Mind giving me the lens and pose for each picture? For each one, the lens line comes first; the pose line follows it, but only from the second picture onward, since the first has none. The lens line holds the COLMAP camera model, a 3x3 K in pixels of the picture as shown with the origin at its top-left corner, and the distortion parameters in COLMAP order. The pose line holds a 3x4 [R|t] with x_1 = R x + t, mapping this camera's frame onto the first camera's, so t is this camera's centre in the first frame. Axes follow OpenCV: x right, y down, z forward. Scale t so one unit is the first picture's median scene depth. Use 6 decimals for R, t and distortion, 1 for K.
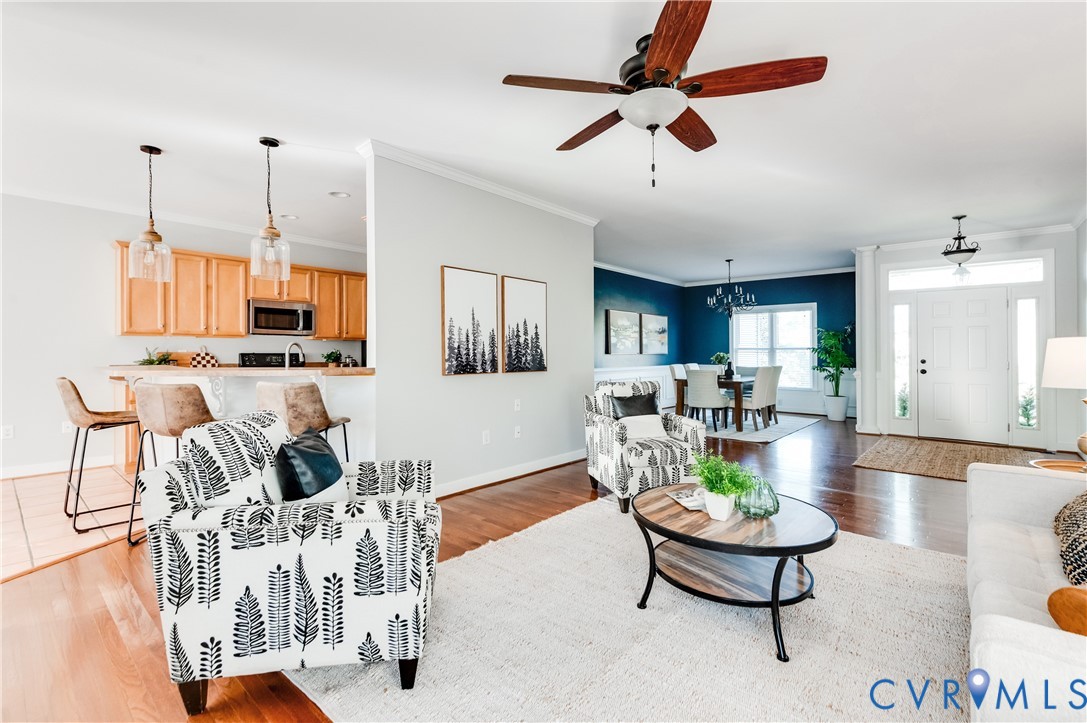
lens RADIAL K [[486.0, 0, 541.3], [0, 486.0, 353.4], [0, 0, 1]] dist [0.002620, 0.000141]
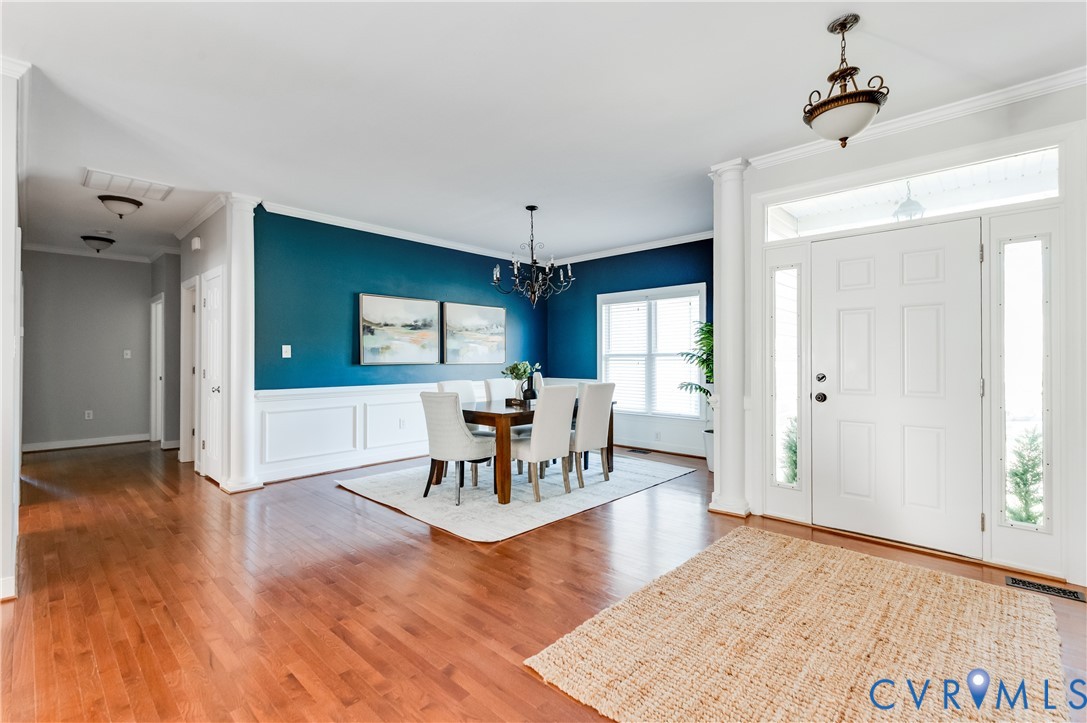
lens RADIAL K [[487.3, 0, 540.8], [0, 487.3, 362.2], [0, 0, 1]] dist [-0.005157, -0.000233]
pose [[0.999559, -0.002258, -0.029593, 0.624265], [0.002327, 0.999995, 0.002294, -0.001970], [0.029587, -0.002362, 0.999559, 0.595920]]
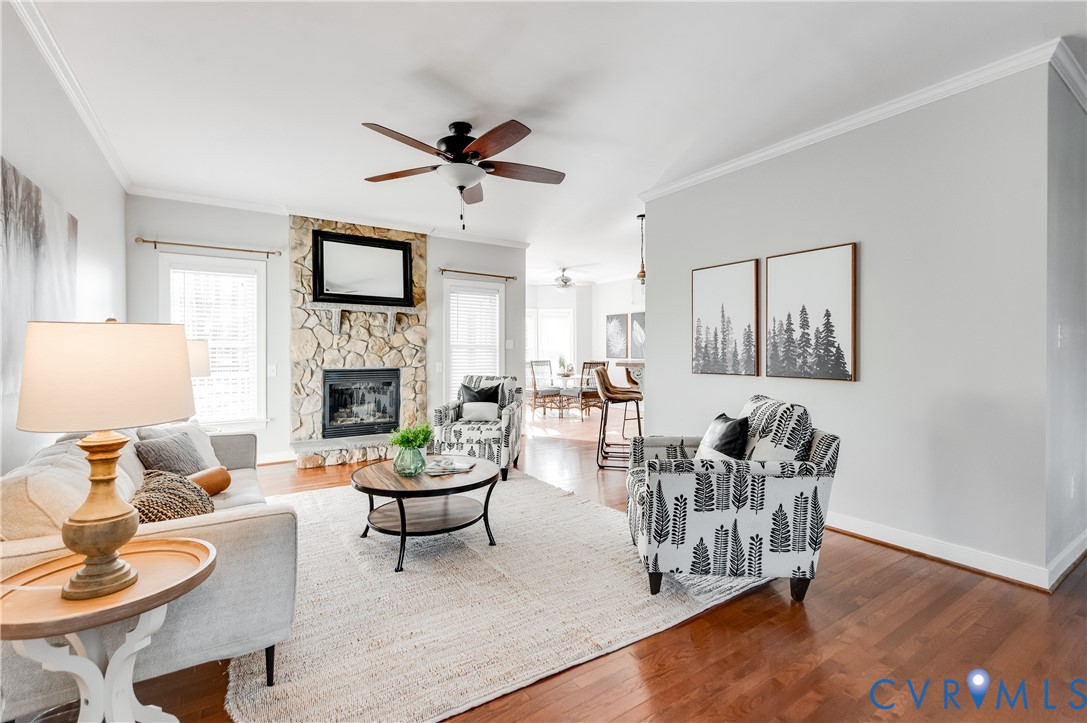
lens RADIAL K [[486.0, 0, 541.3], [0, 486.0, 353.4], [0, 0, 1]] dist [0.002620, 0.000141]
pose [[-0.258301, 0.003251, -0.966059, 0.670220], [-0.003045, 0.999987, 0.004179, -0.001341], [0.966060, 0.004021, -0.258287, 0.701534]]
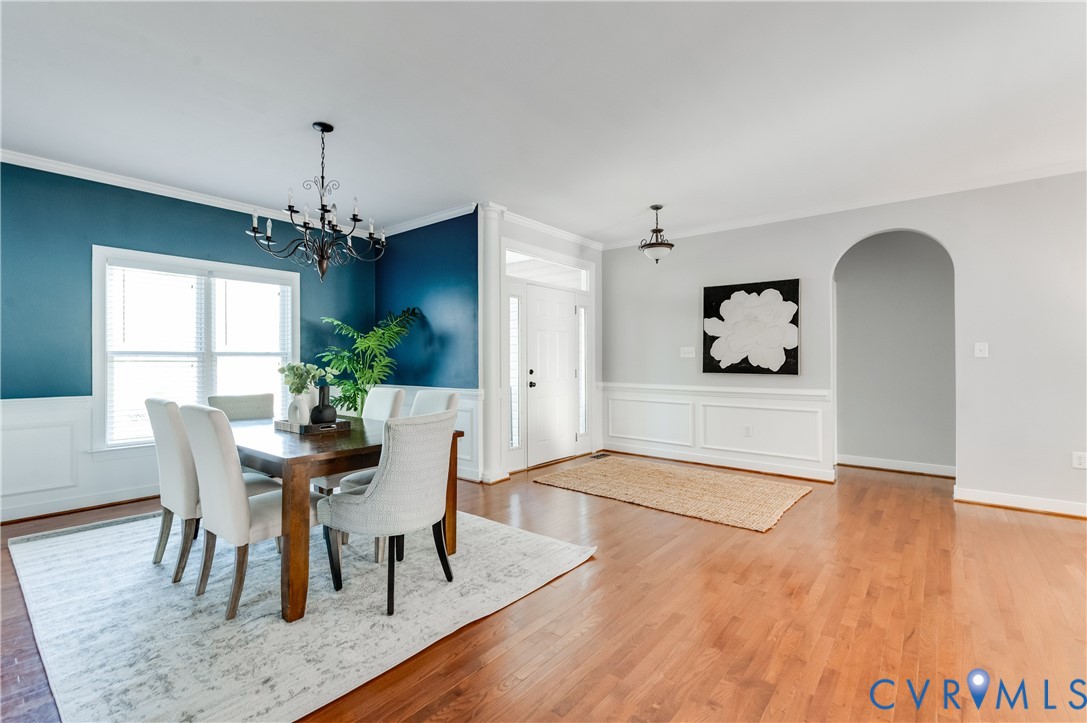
lens RADIAL K [[483.1, 0, 542.2], [0, 483.1, 356.2], [0, 0, 1]] dist [0.001376, 0.000065]
pose [[-0.033559, 0.005116, 0.999424, -0.008166], [0.003230, 0.999982, -0.005010, -0.006012], [-0.999432, 0.003060, -0.033575, 1.251369]]
